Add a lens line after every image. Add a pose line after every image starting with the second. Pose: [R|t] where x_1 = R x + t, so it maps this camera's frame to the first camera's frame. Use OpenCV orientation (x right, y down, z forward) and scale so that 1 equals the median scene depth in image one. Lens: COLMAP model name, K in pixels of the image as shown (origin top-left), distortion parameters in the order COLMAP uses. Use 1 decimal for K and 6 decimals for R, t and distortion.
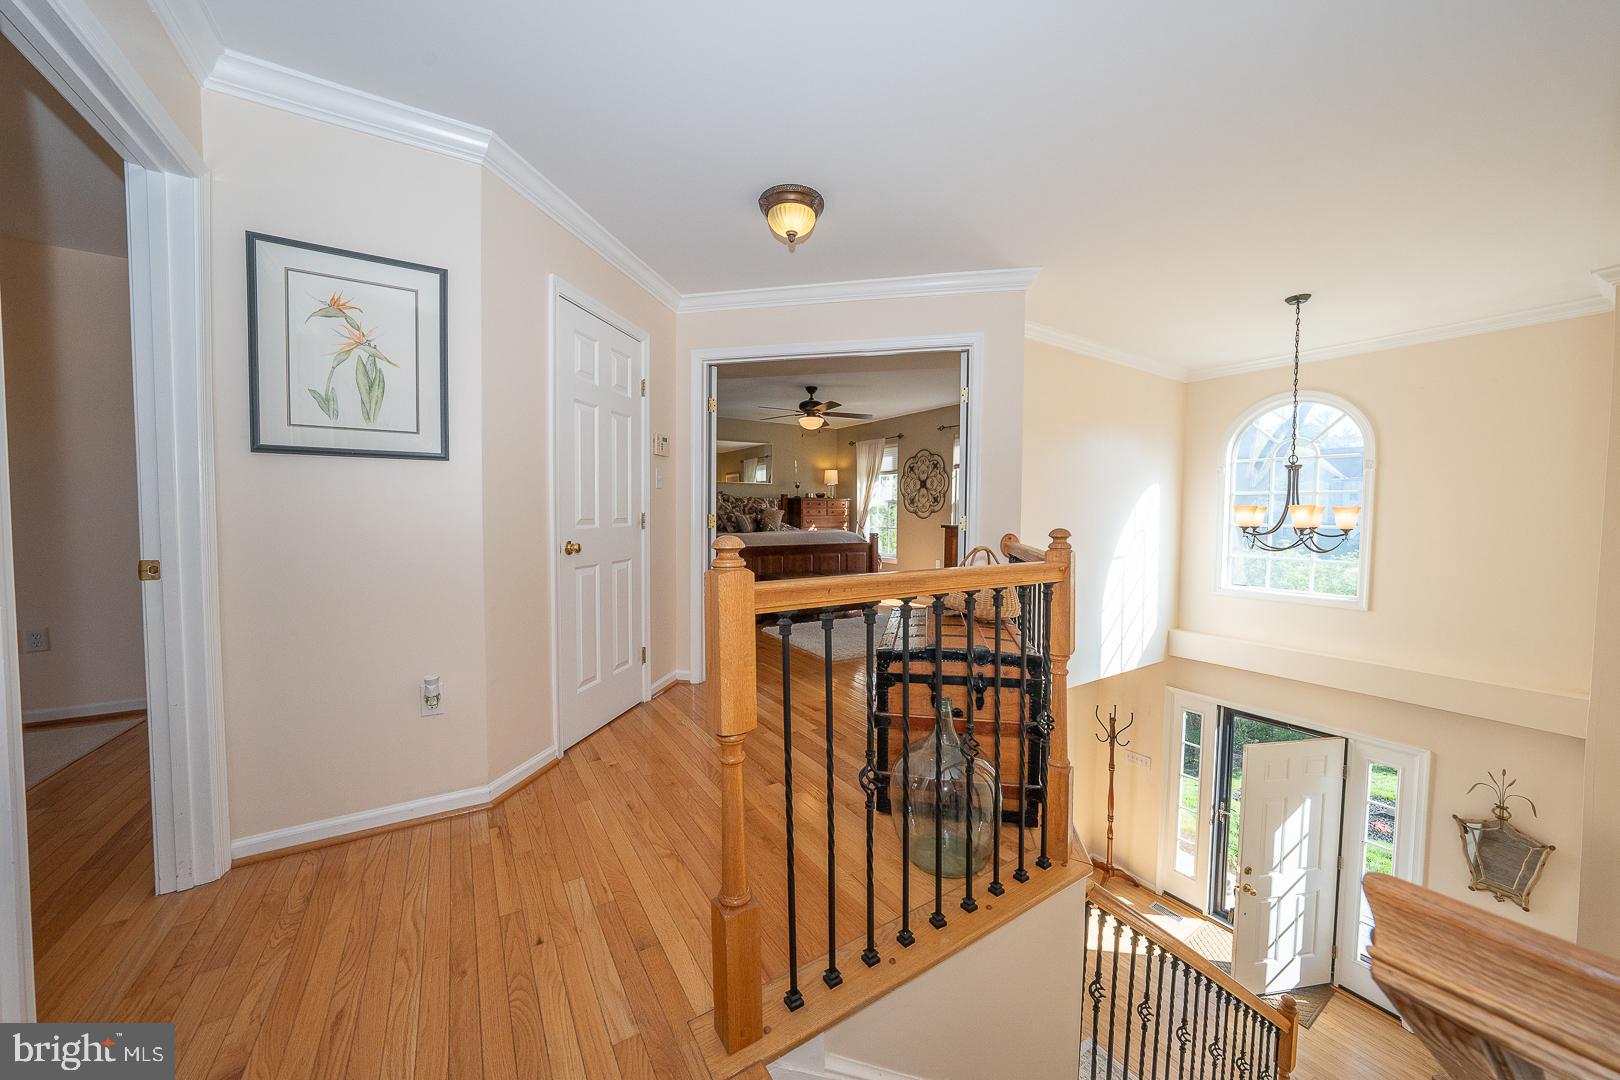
lens RADIAL K [[561.9, 0, 816.8], [0, 561.9, 528.7], [0, 0, 1]] dist [-0.023195, 0.001642]
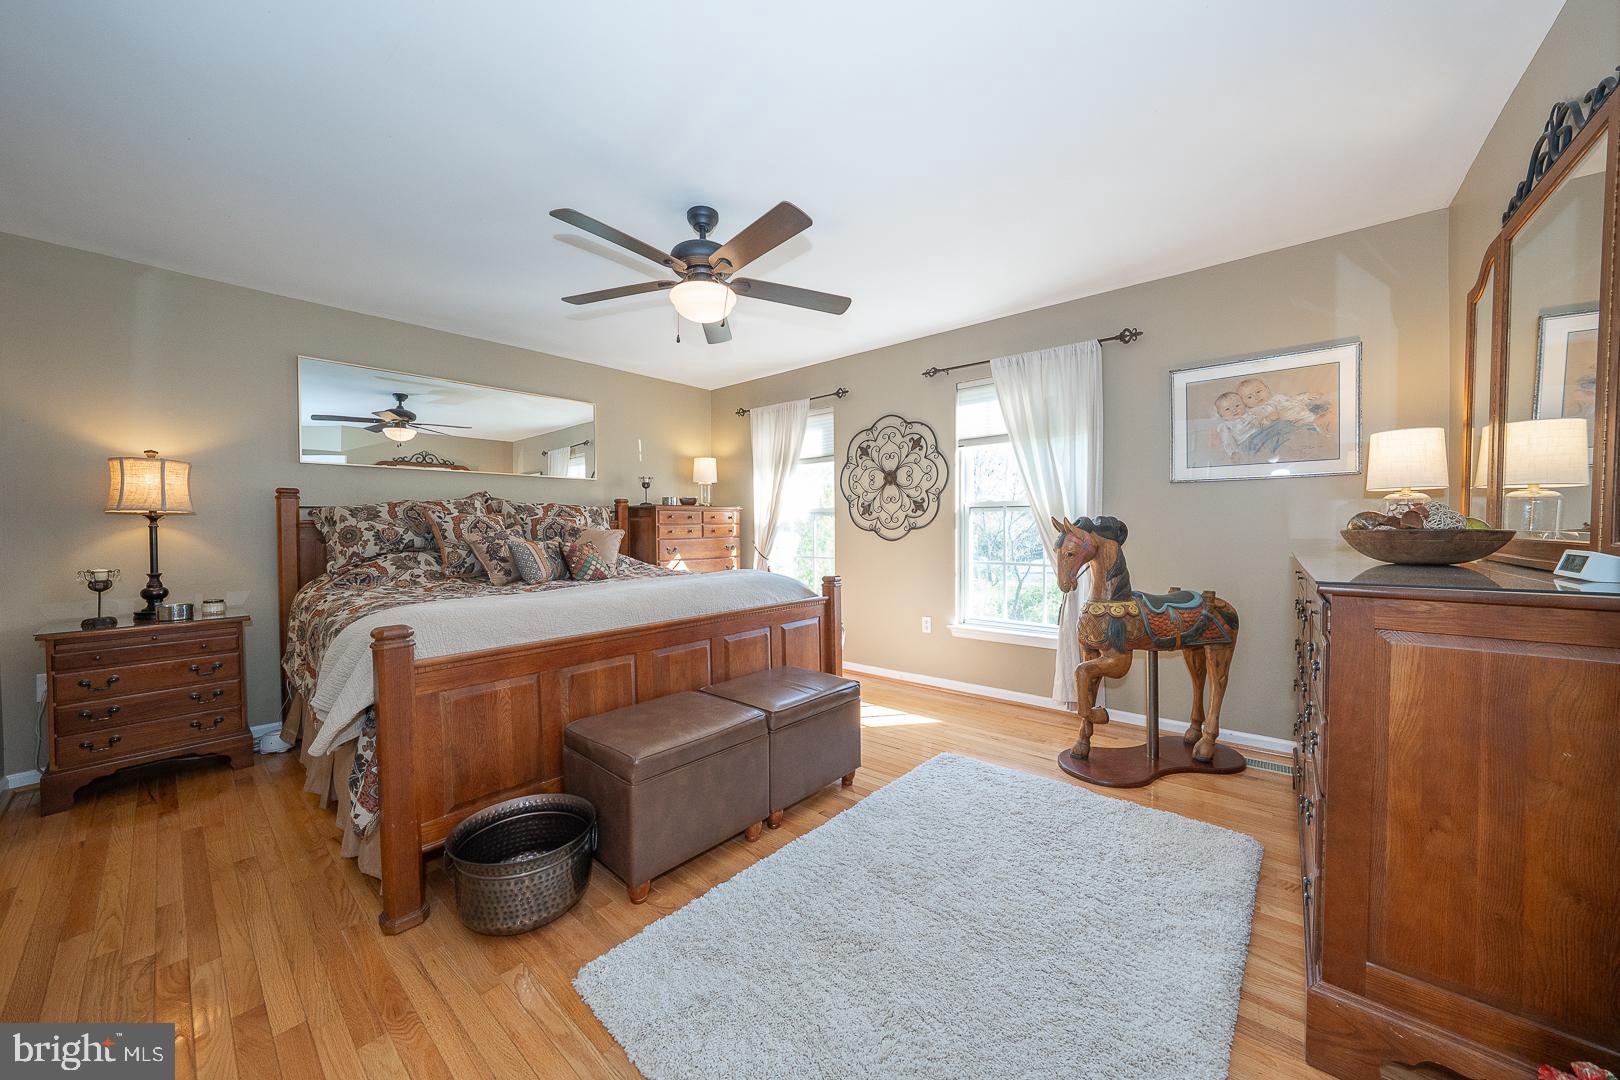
lens RADIAL K [[561.9, 0, 807.5], [0, 561.9, 536.3], [0, 0, 1]] dist [-0.023195, 0.001642]
pose [[0.960526, -0.020337, 0.277445, -0.038154], [0.023887, 0.999670, -0.009417, -0.017678], [-0.277162, 0.015673, 0.960695, 0.459931]]
